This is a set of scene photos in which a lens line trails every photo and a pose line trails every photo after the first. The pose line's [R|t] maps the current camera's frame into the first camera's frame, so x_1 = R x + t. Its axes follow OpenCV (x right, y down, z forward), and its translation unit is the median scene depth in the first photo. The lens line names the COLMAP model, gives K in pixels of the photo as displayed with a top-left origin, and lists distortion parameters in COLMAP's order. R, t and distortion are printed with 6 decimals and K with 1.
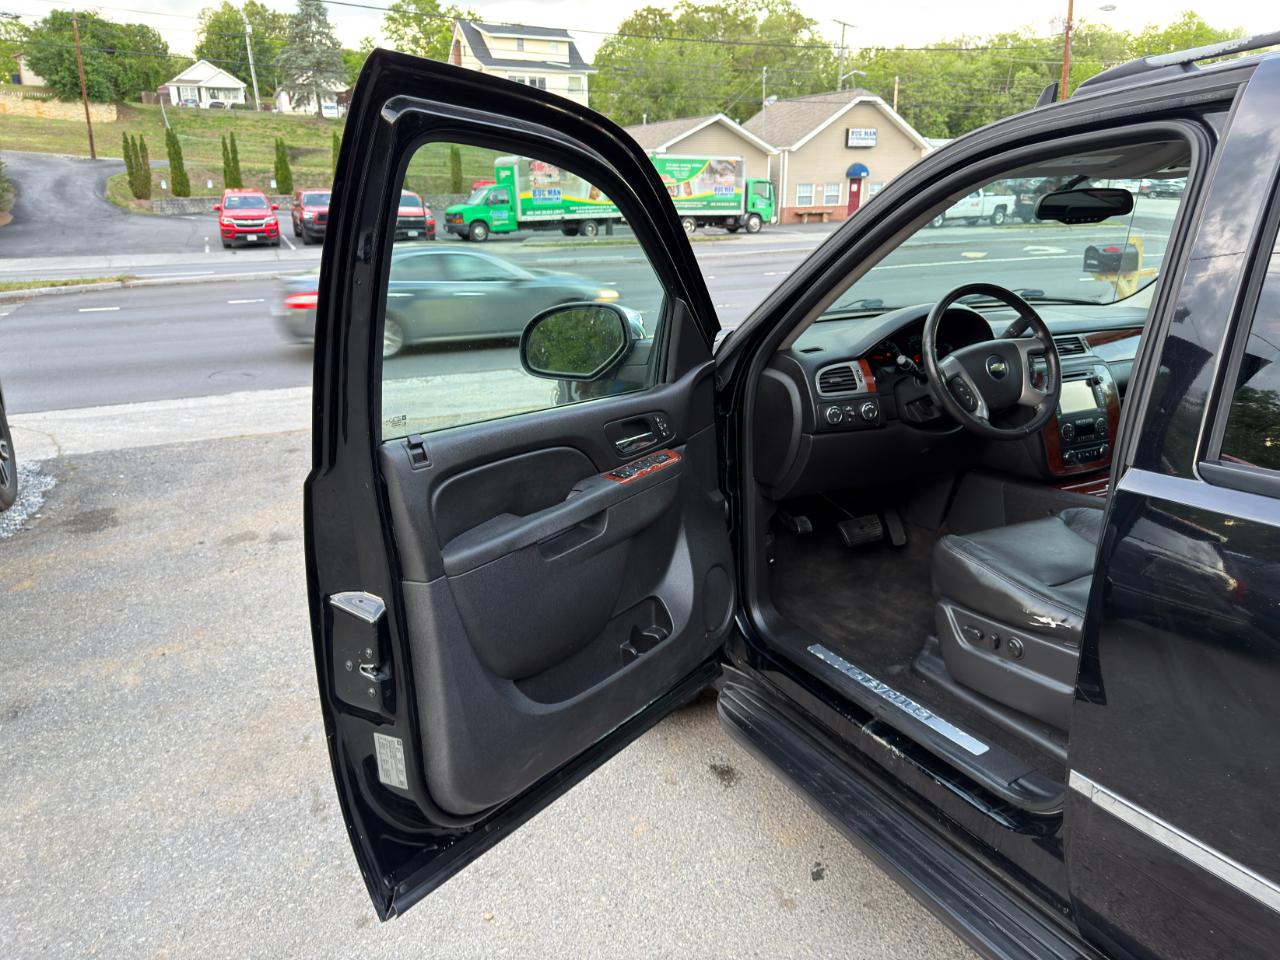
lens RADIAL K [[901.3, 0, 631.1], [0, 901.3, 456.6], [0, 0, 1]] dist [0.110017, -0.134522]
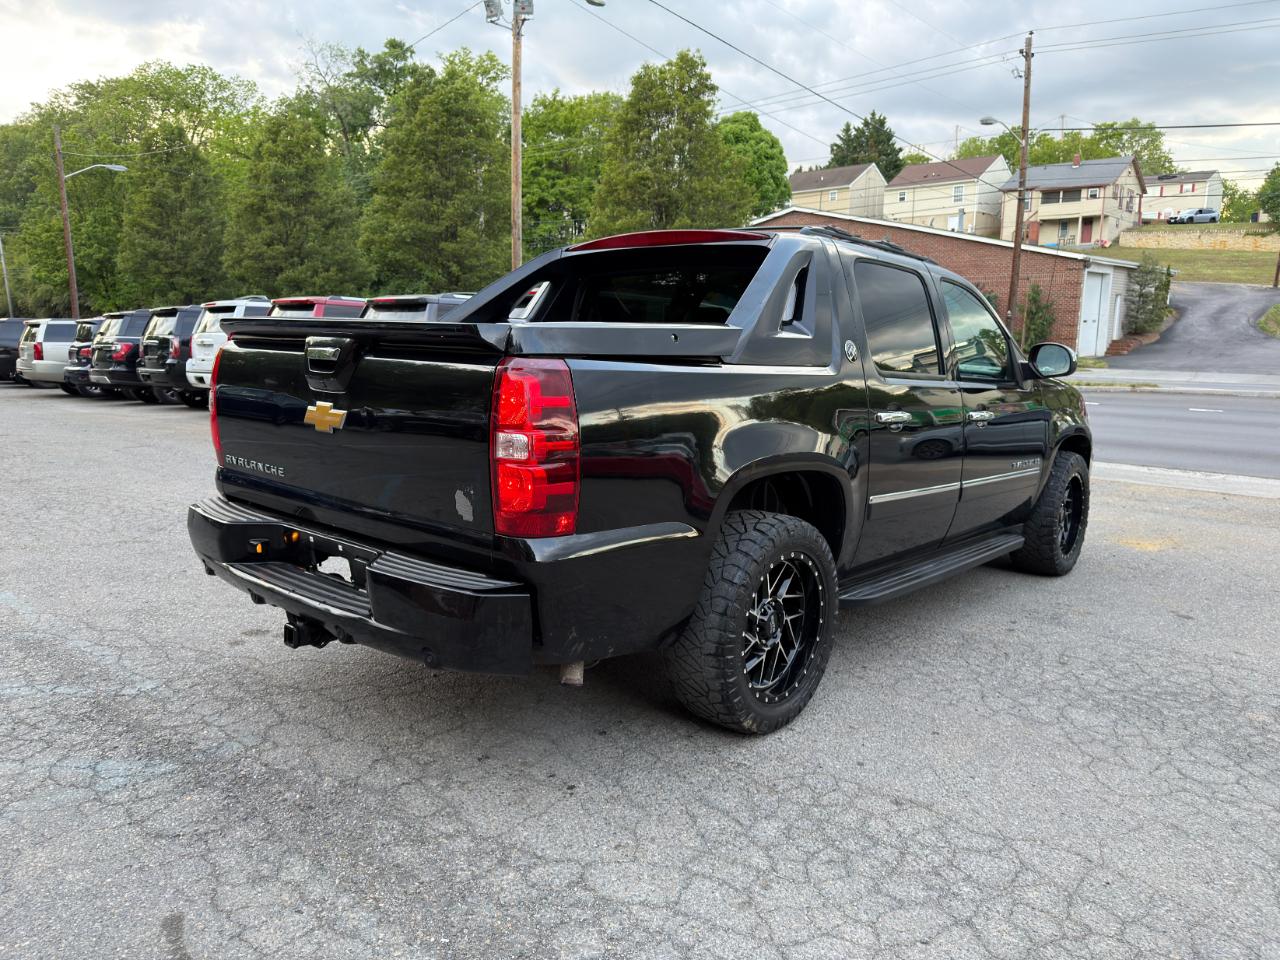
lens RADIAL K [[908.6, 0, 640.0], [0, 908.6, 480.0], [0, 0, 1]] dist [0.001493, -0.007528]
pose [[0.378597, 0.166811, -0.910406, 0.119892], [-0.261658, 0.962791, 0.067598, 0.007898], [0.887806, 0.212622, 0.408157, -0.022714]]
